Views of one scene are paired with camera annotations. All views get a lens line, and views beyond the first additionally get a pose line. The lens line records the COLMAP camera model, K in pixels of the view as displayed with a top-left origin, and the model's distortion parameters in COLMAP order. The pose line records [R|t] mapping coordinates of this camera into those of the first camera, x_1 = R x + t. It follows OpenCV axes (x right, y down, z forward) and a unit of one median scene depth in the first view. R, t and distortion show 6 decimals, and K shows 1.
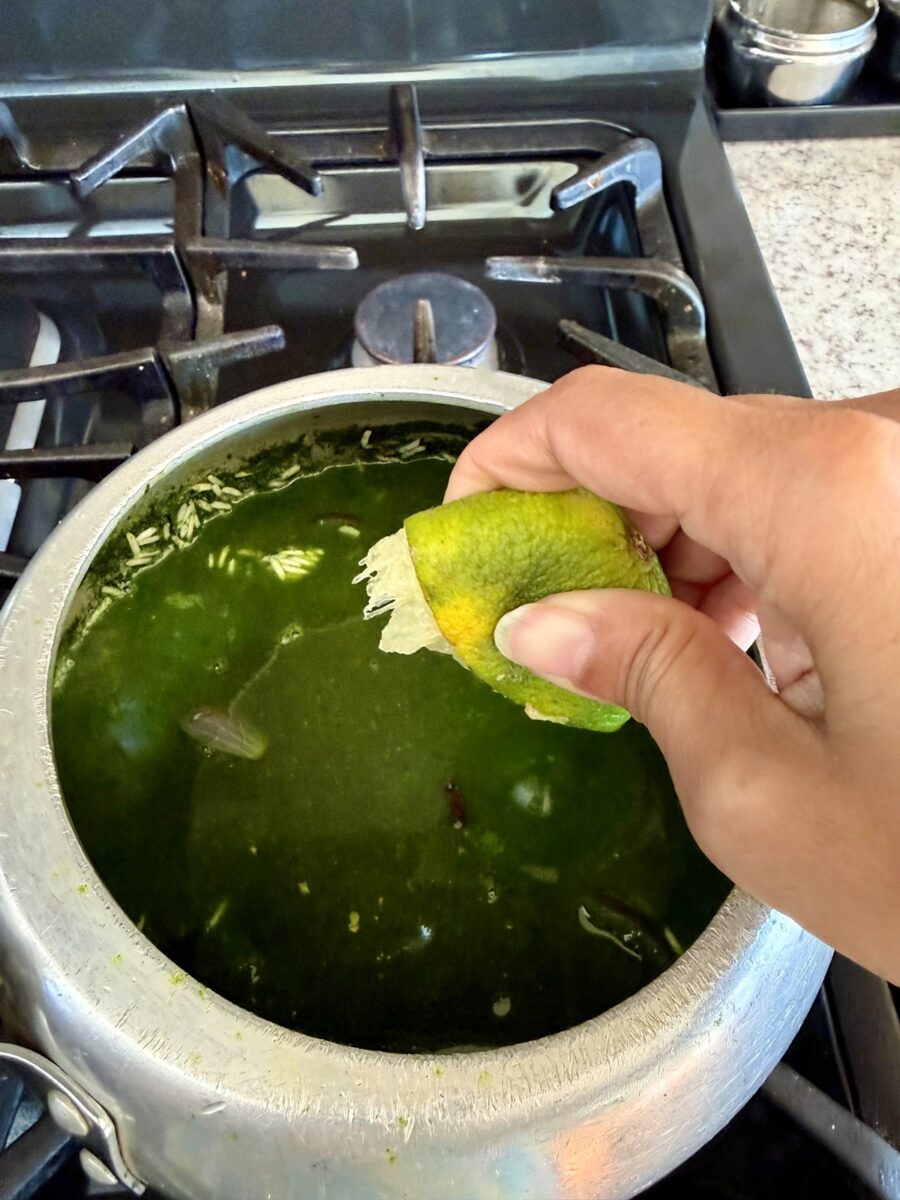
lens RADIAL K [[878.4, 0, 450.0], [0, 878.4, 600.0], [0, 0, 1]] dist [0.009257, -0.001232]
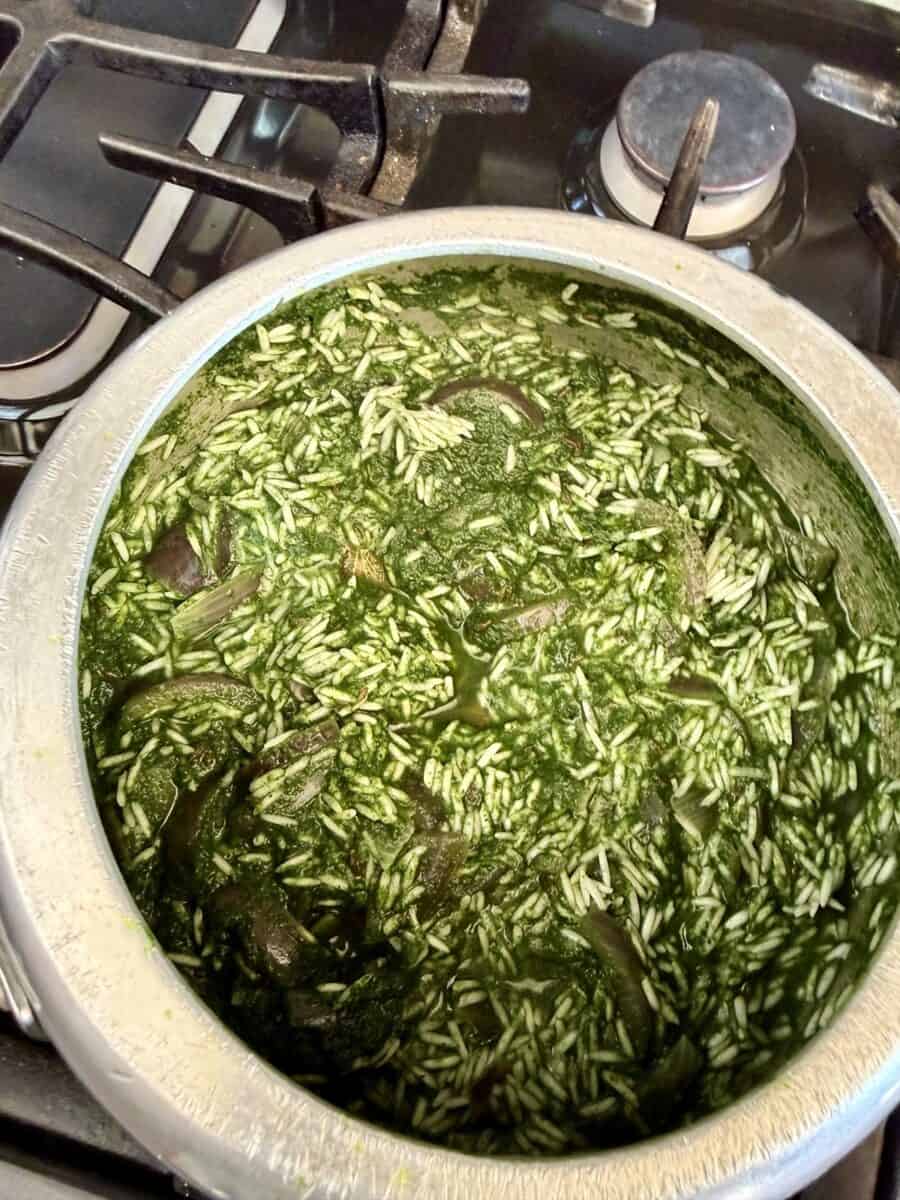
lens RADIAL K [[878.4, 0, 450.0], [0, 878.4, 600.0], [0, 0, 1]] dist [0.009257, -0.001232]
pose [[0.929388, 0.356145, -0.096945, -0.013089], [-0.318182, 0.906163, 0.278619, -0.079858], [0.187077, -0.228099, 0.955496, 0.103578]]
